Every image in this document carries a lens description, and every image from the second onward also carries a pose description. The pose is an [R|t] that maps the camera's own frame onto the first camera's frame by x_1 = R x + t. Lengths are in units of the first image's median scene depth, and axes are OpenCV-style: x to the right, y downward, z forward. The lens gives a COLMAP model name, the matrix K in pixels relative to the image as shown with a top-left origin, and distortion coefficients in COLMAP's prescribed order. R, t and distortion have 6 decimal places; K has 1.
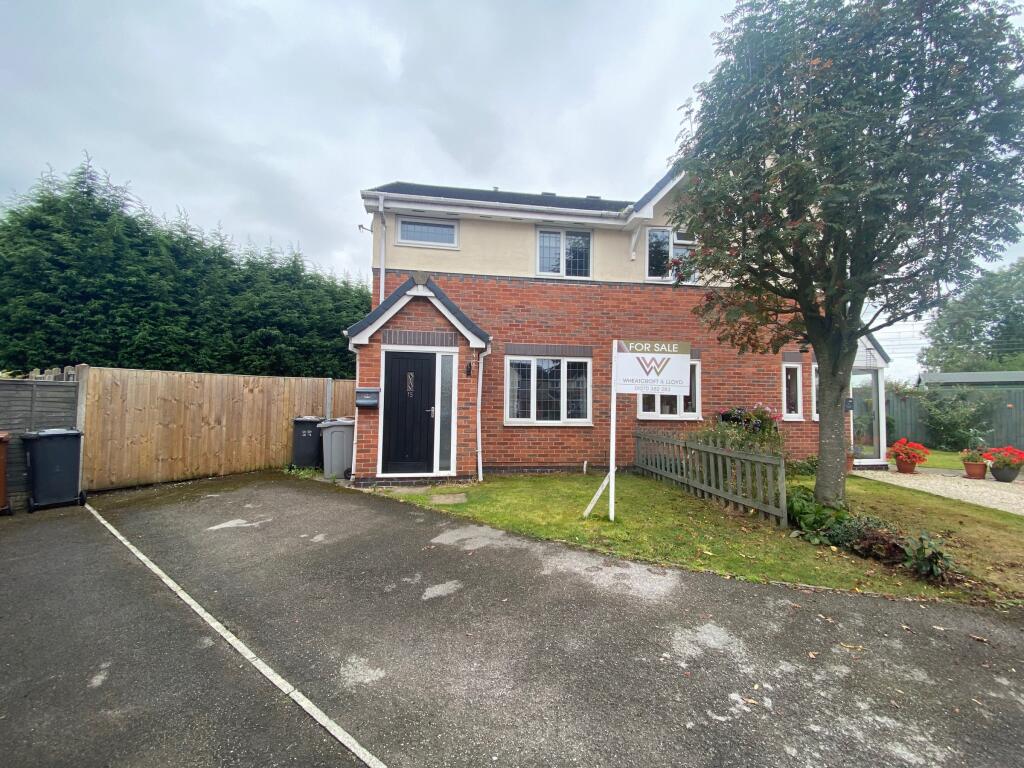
lens RADIAL K [[414.6, 0, 499.0], [0, 414.6, 383.3], [0, 0, 1]] dist [-0.009522, -0.007351]
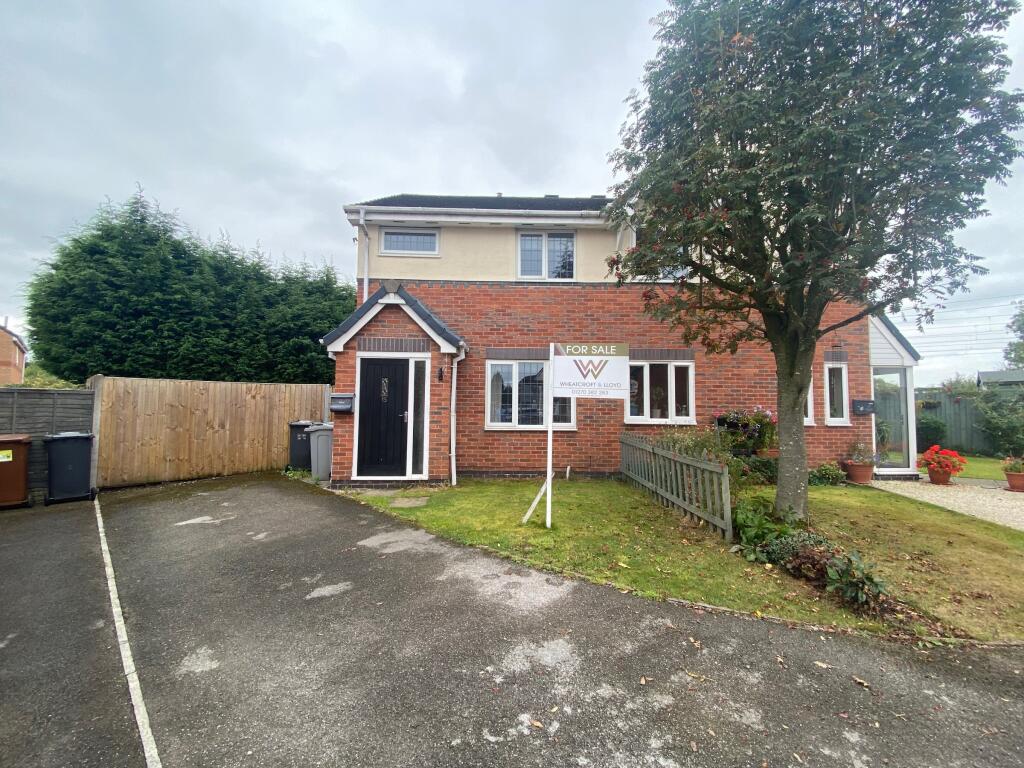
lens RADIAL K [[414.6, 0, 519.0], [0, 414.6, 382.1], [0, 0, 1]] dist [-0.009522, -0.007351]
pose [[0.993587, -0.011487, -0.112483, 0.239159], [0.010028, 0.999858, -0.013526, 0.000802], [0.112623, 0.012311, 0.993562, 0.015139]]
